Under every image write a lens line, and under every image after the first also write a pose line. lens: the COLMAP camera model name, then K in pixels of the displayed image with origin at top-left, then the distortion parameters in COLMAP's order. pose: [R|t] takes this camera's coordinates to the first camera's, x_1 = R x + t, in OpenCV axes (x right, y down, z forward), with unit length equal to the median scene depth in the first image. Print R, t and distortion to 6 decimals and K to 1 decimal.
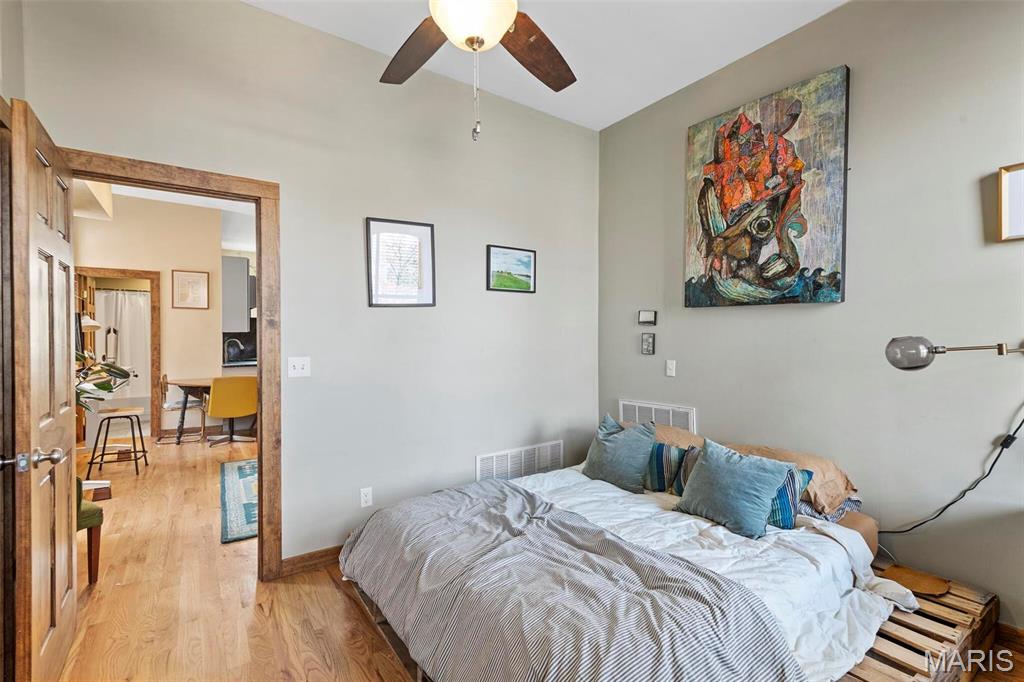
lens RADIAL K [[465.7, 0, 504.2], [0, 465.7, 331.6], [0, 0, 1]] dist [0.017849, -0.006041]
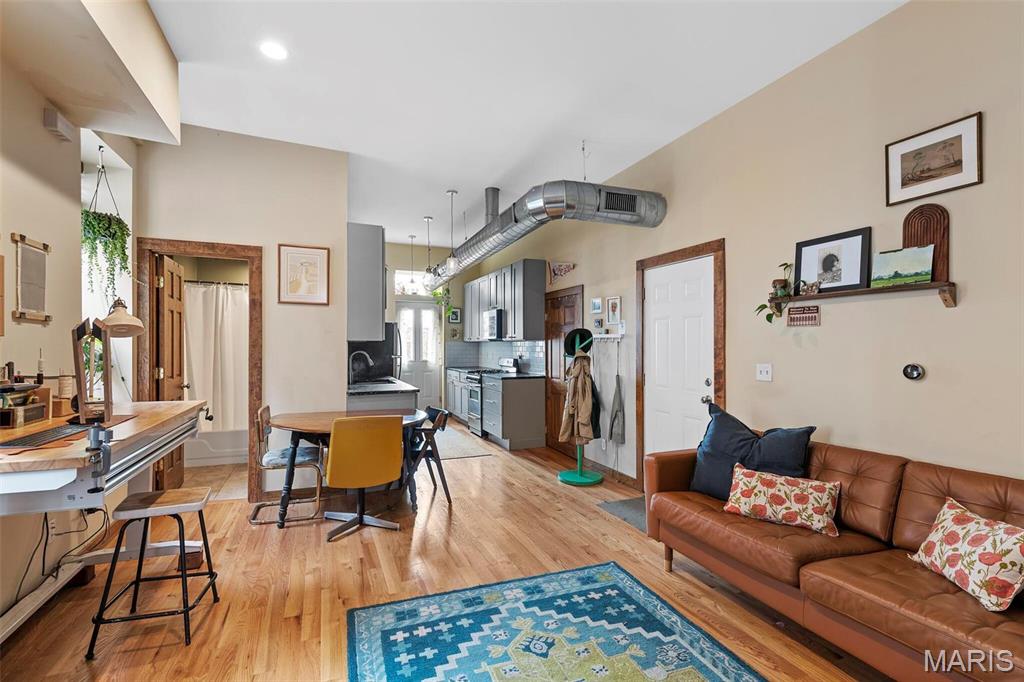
lens RADIAL K [[465.7, 0, 498.1], [0, 465.7, 343.2], [0, 0, 1]] dist [0.017849, -0.006041]
pose [[0.976507, 0.007337, -0.215360, -0.276278], [-0.007837, 0.999968, -0.001468, 0.003464], [0.215342, 0.003122, 0.976534, 0.441491]]
